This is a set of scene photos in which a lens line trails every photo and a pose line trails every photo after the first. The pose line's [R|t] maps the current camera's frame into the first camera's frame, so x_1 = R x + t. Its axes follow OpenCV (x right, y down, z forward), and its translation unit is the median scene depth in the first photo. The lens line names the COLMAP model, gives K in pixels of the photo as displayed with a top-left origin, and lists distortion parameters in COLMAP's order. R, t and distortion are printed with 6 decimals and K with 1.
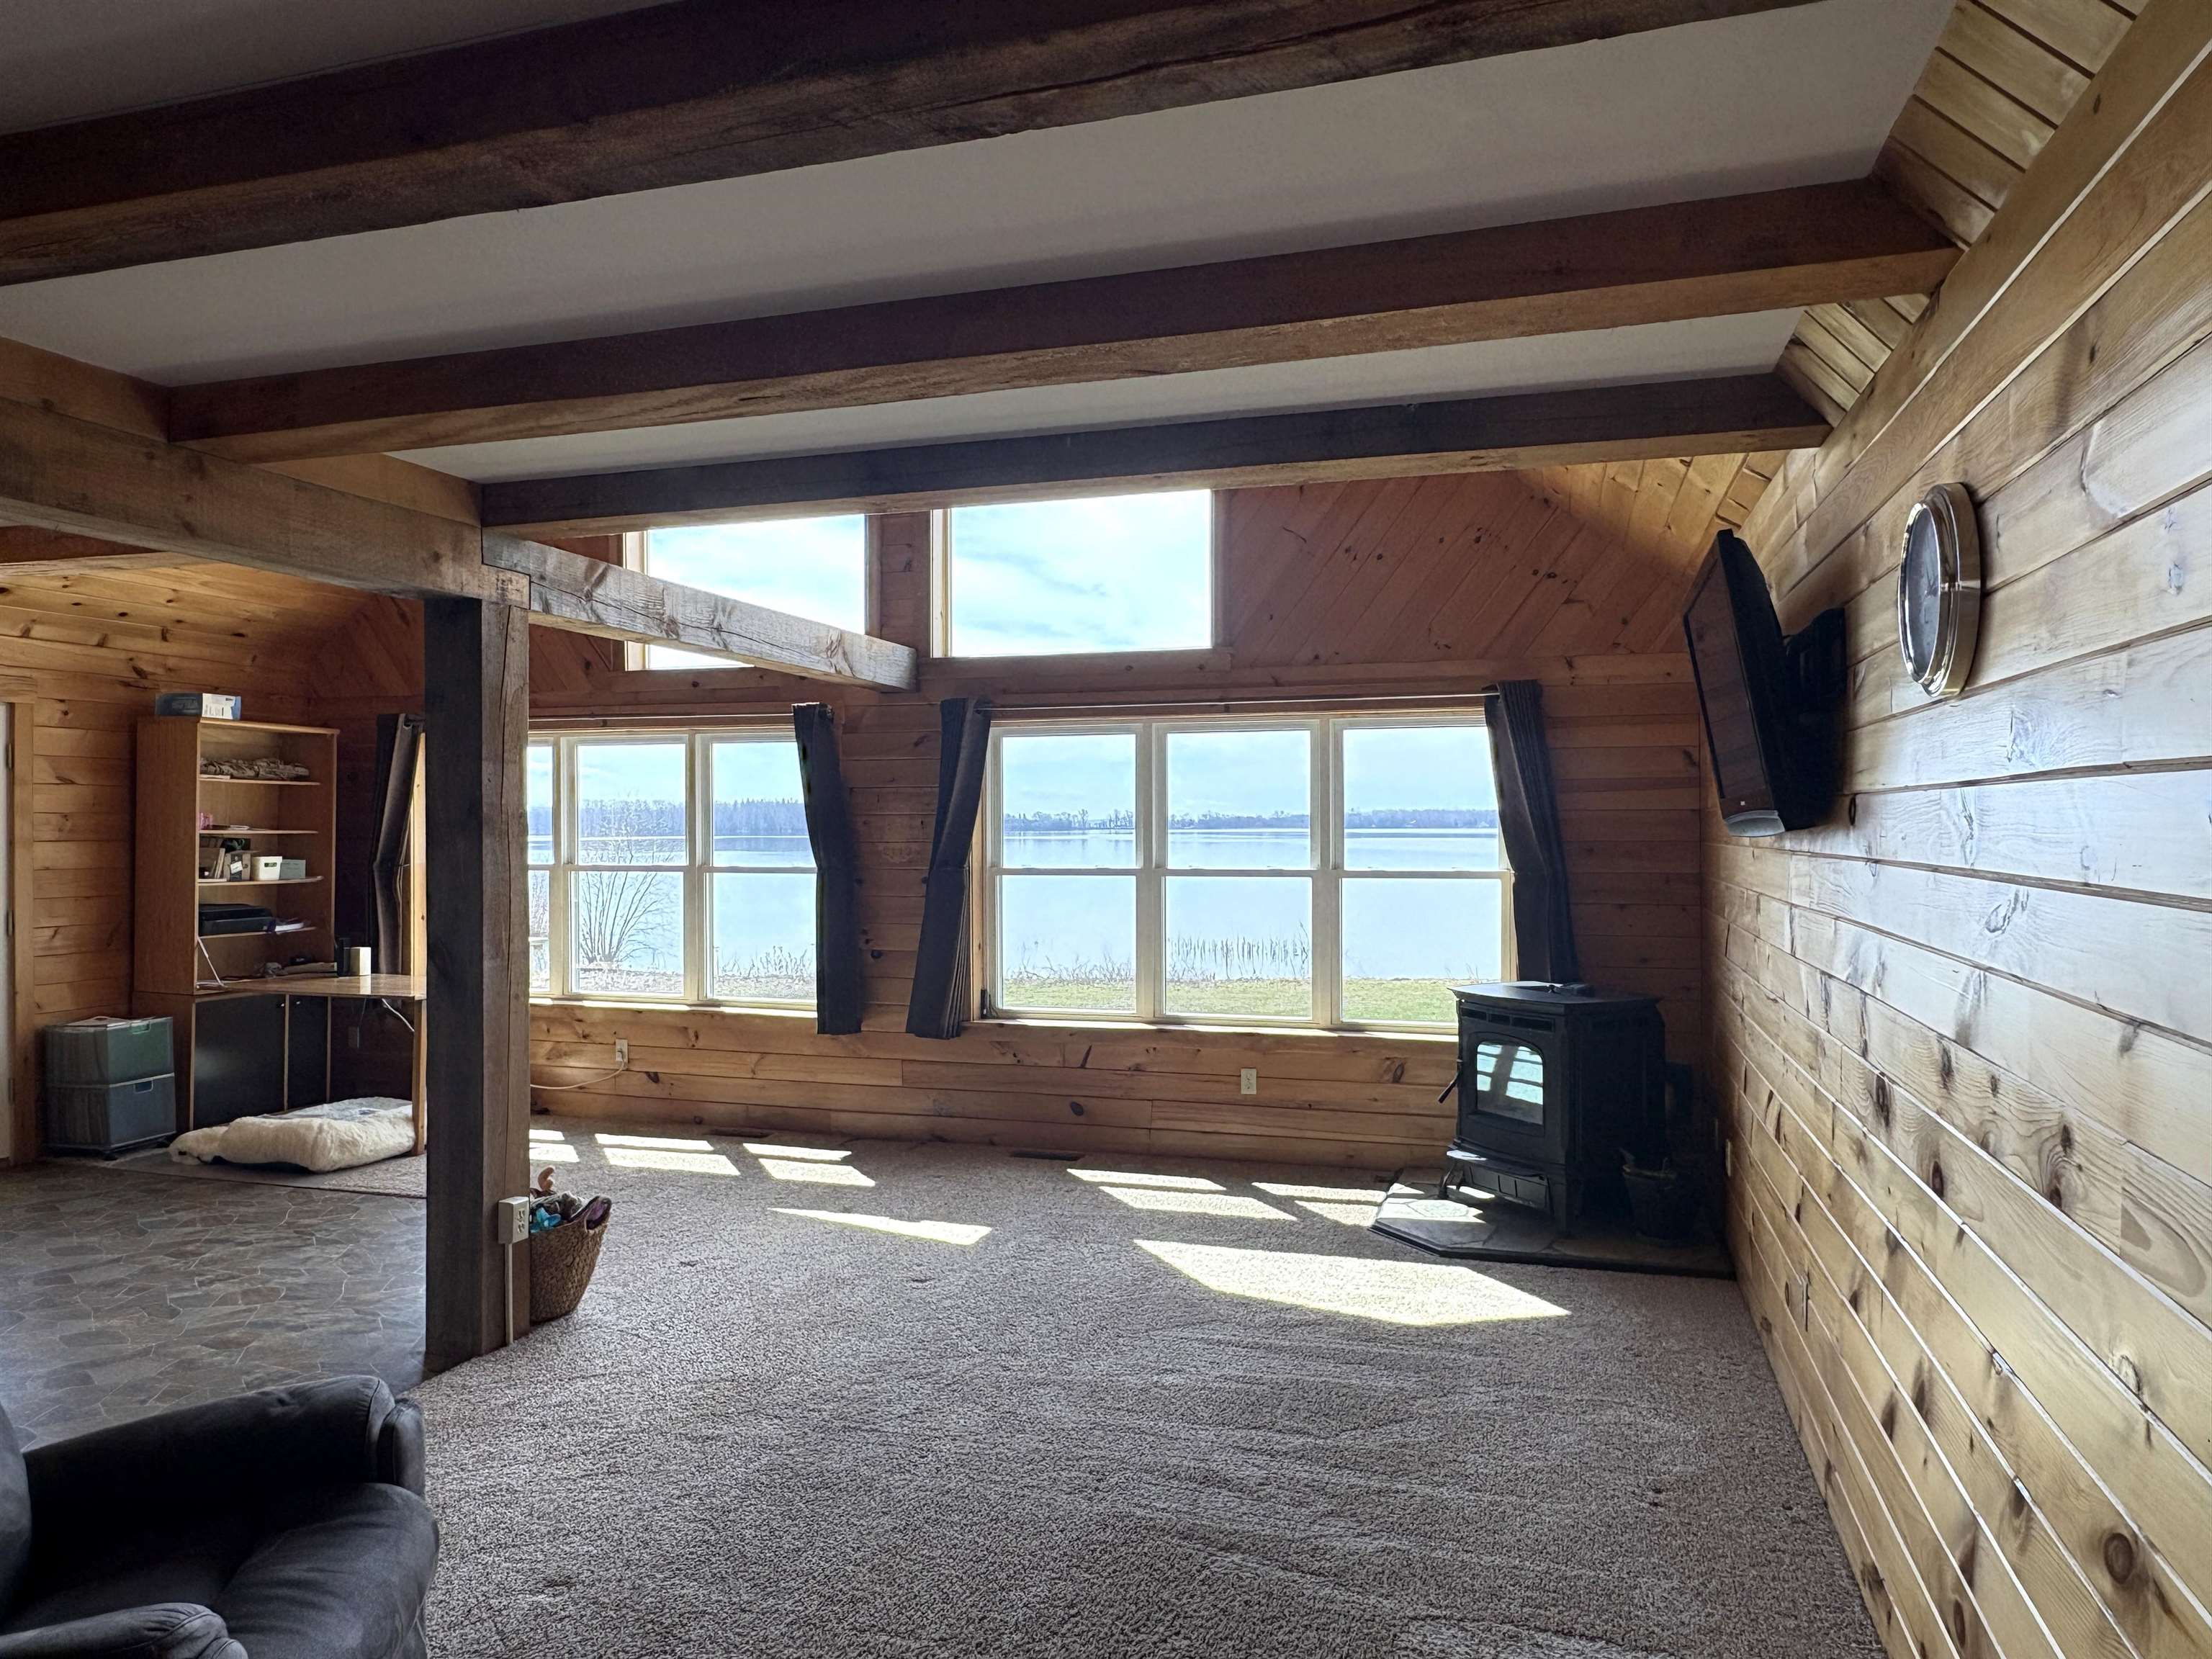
lens RADIAL K [[1486.3, 0, 1106.0], [0, 1486.3, 829.5], [0, 0, 1]] dist [-0.001432, 0.002849]
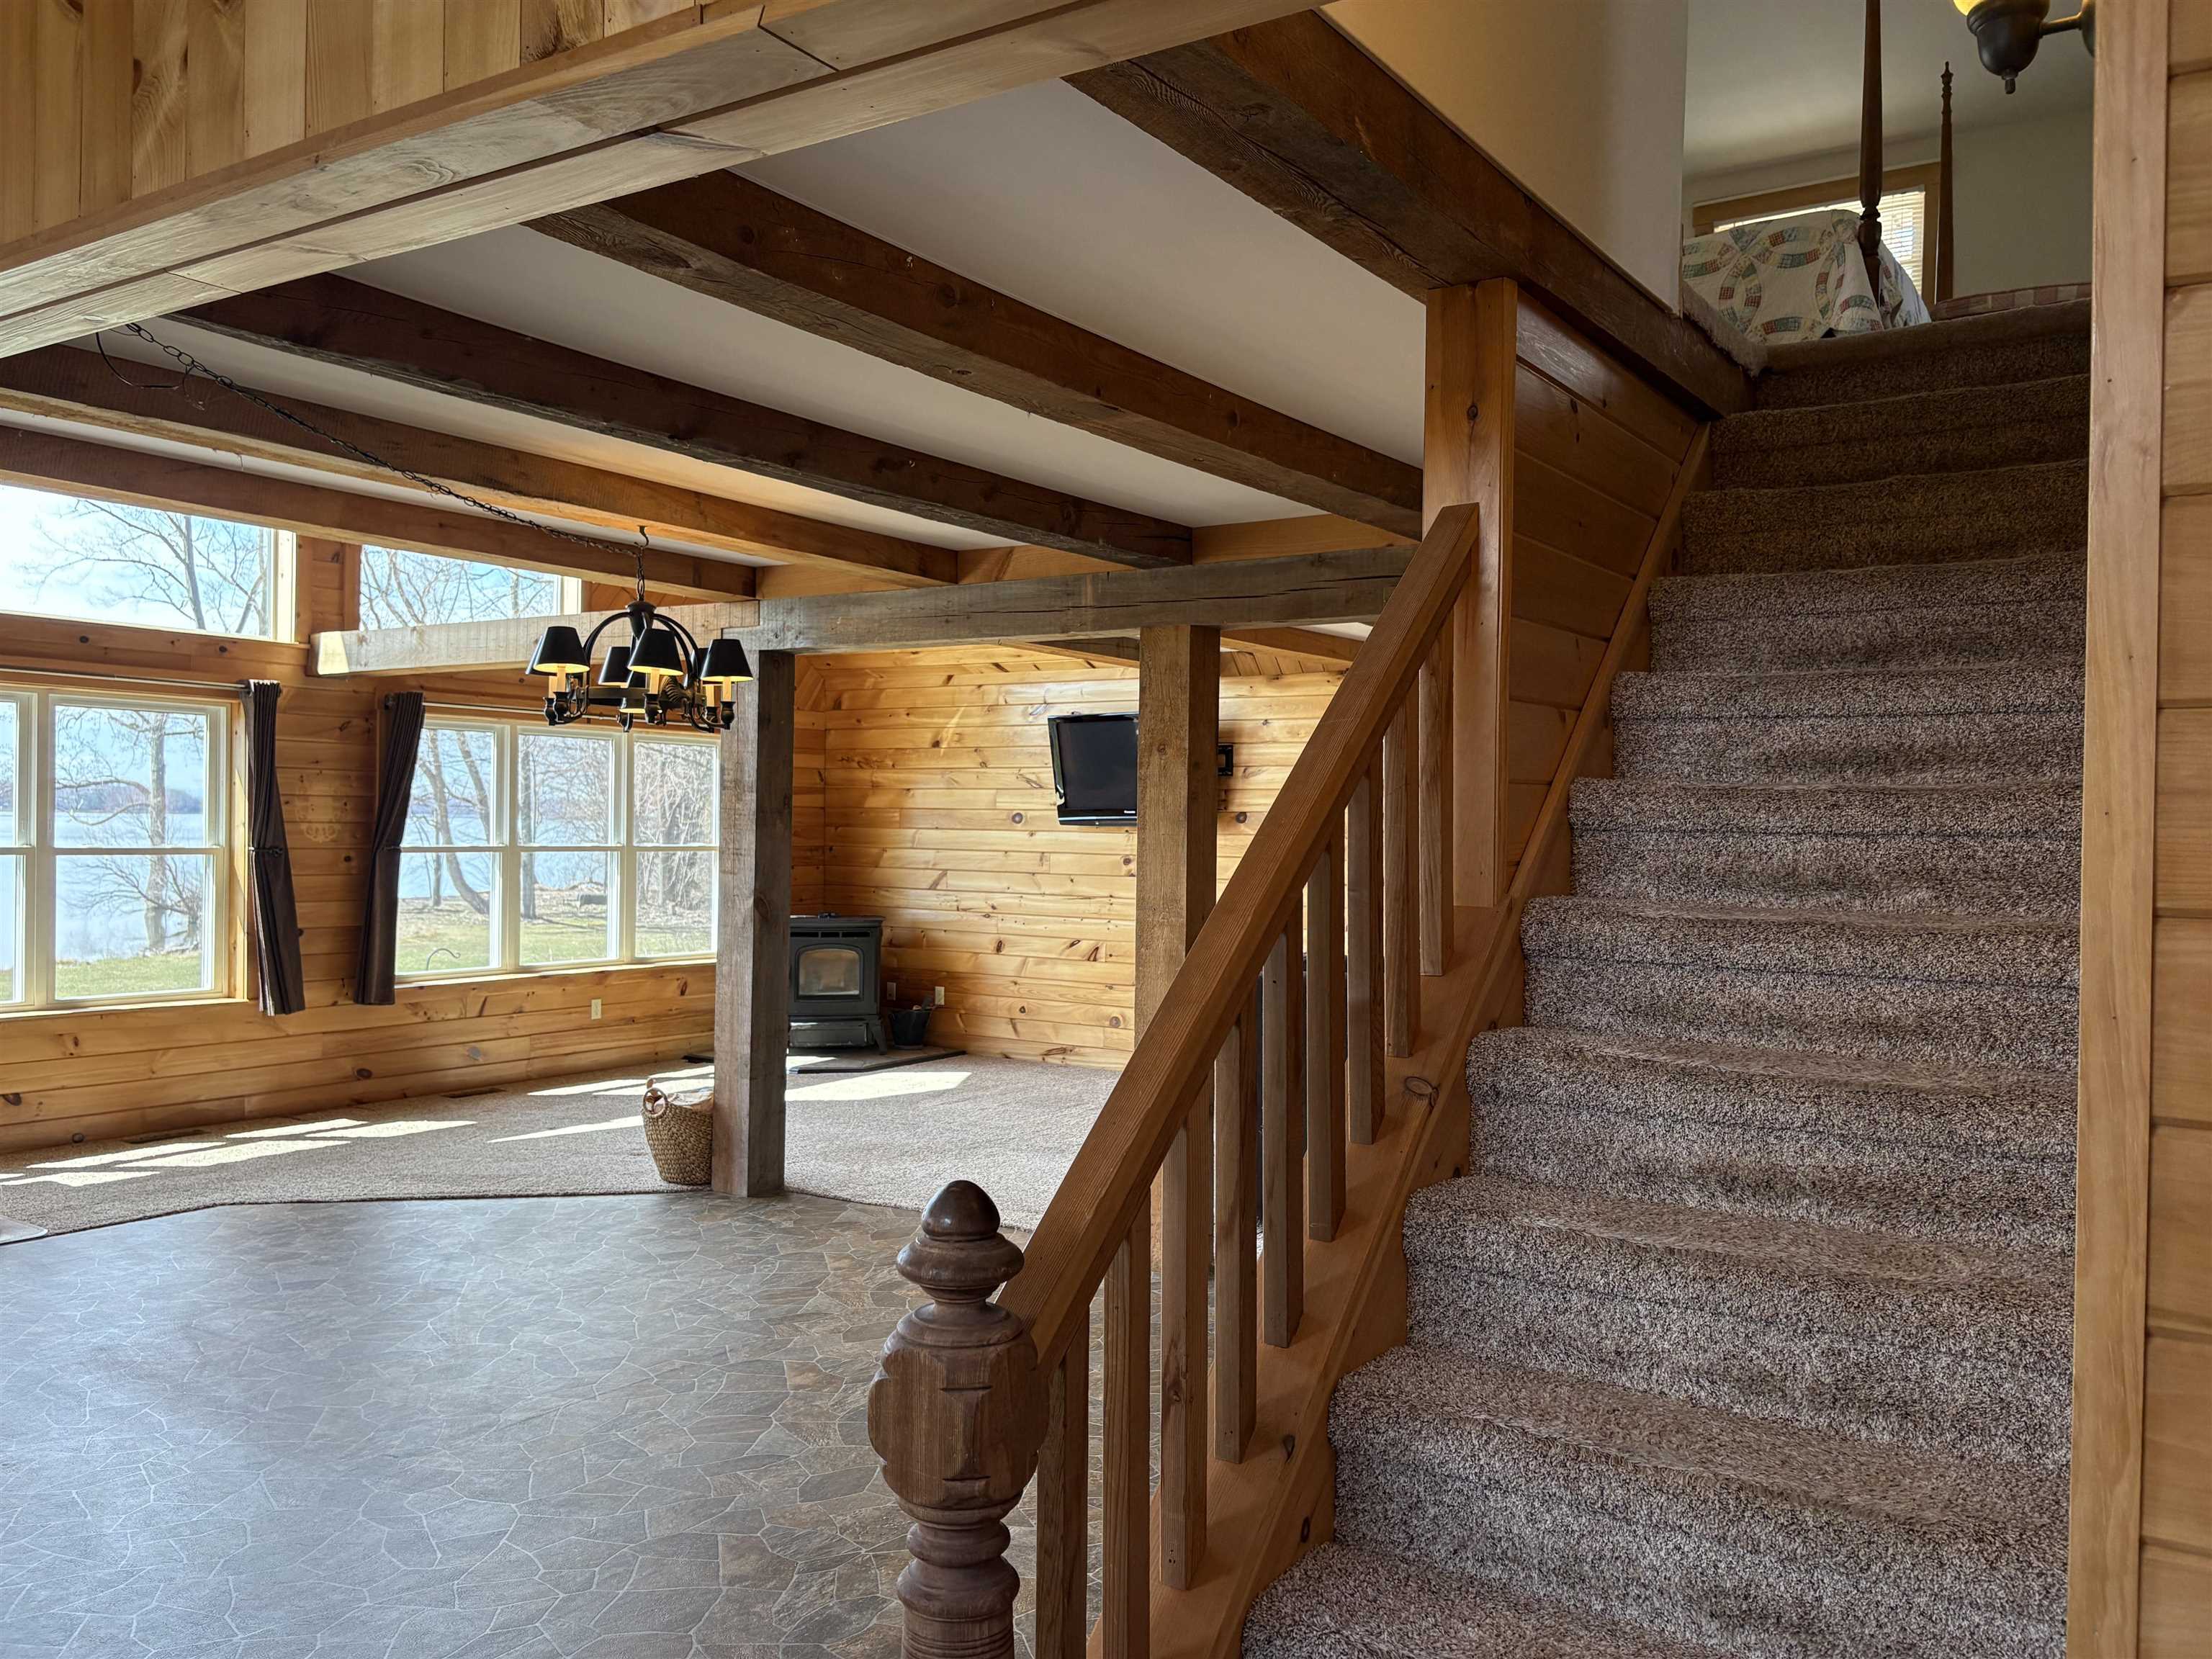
lens RADIAL K [[1688.2, 0, 1160.9], [0, 1688.2, 827.5], [0, 0, 1]] dist [-0.009951, -0.004472]
pose [[0.255425, 0.002148, 0.966827, -1.114885], [-0.018973, 0.999816, 0.002791, -0.002053], [-0.966643, -0.019056, 0.255418, 0.140123]]
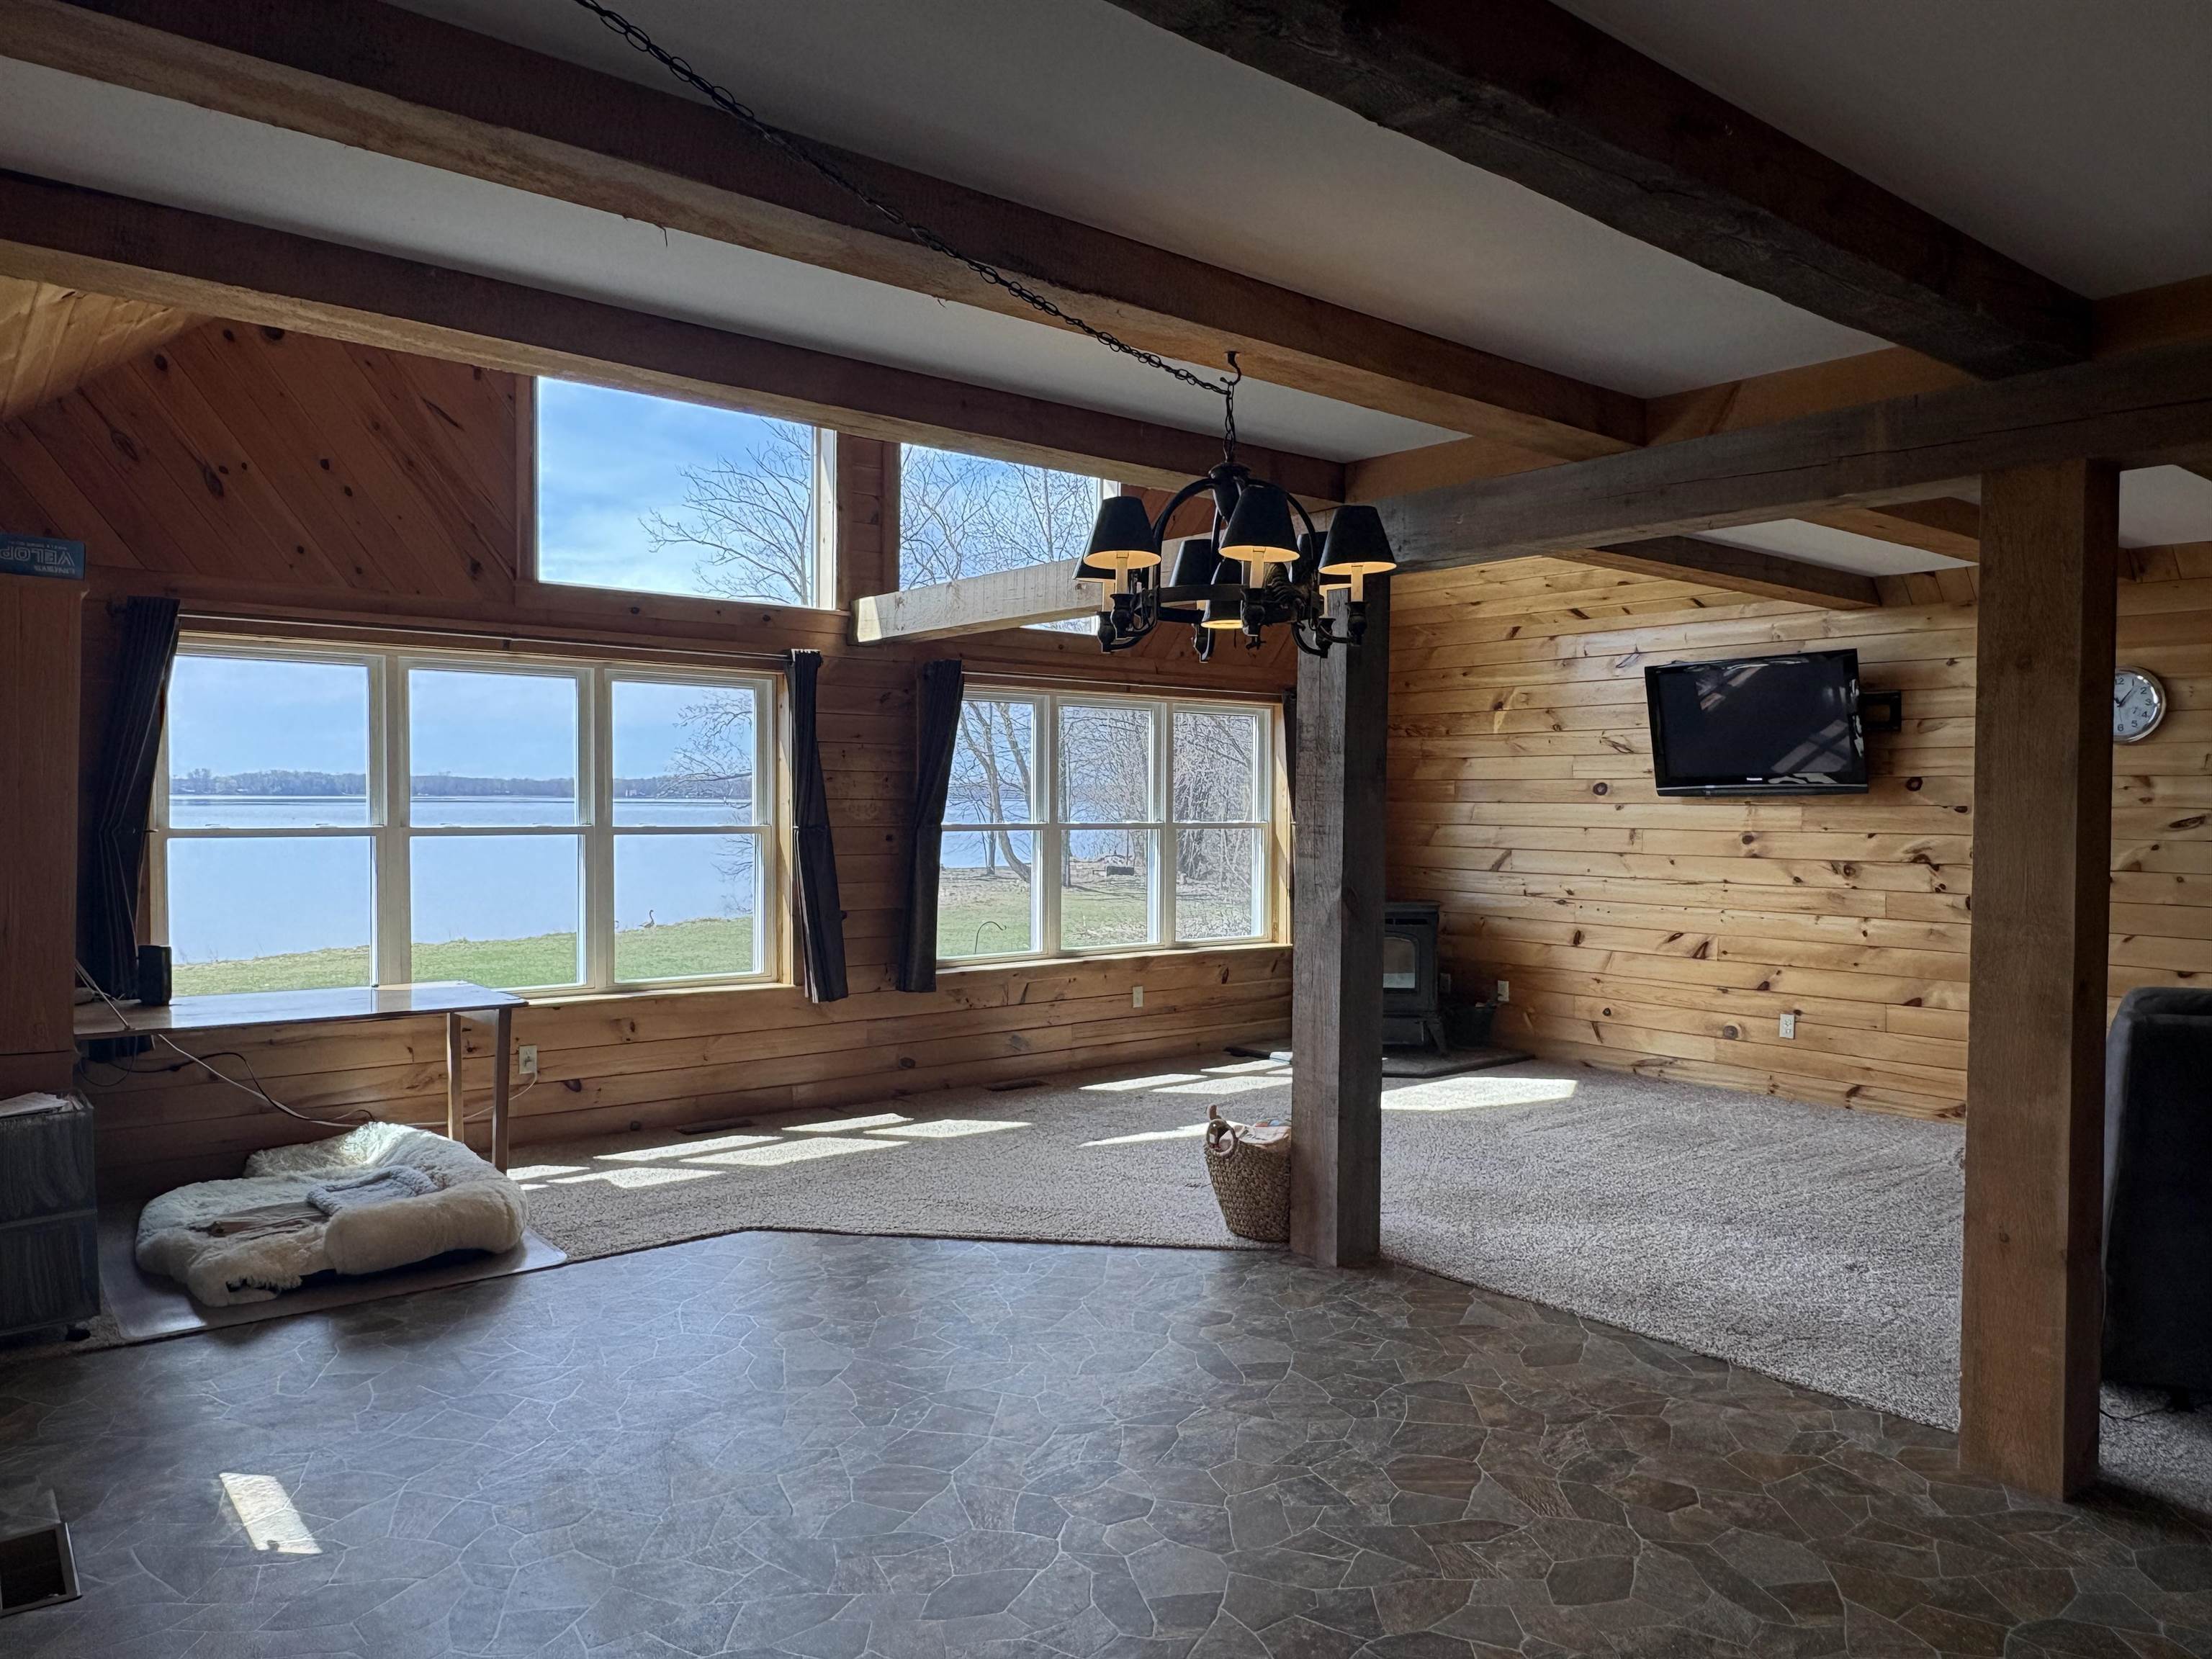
lens RADIAL K [[1486.3, 0, 1106.0], [0, 1486.3, 829.5], [0, 0, 1]] dist [-0.001432, 0.002849]
pose [[0.554381, -0.013012, 0.832161, -0.866024], [-0.009688, 0.999709, 0.022085, 0.005132], [-0.832207, -0.020306, 0.554094, 0.322379]]
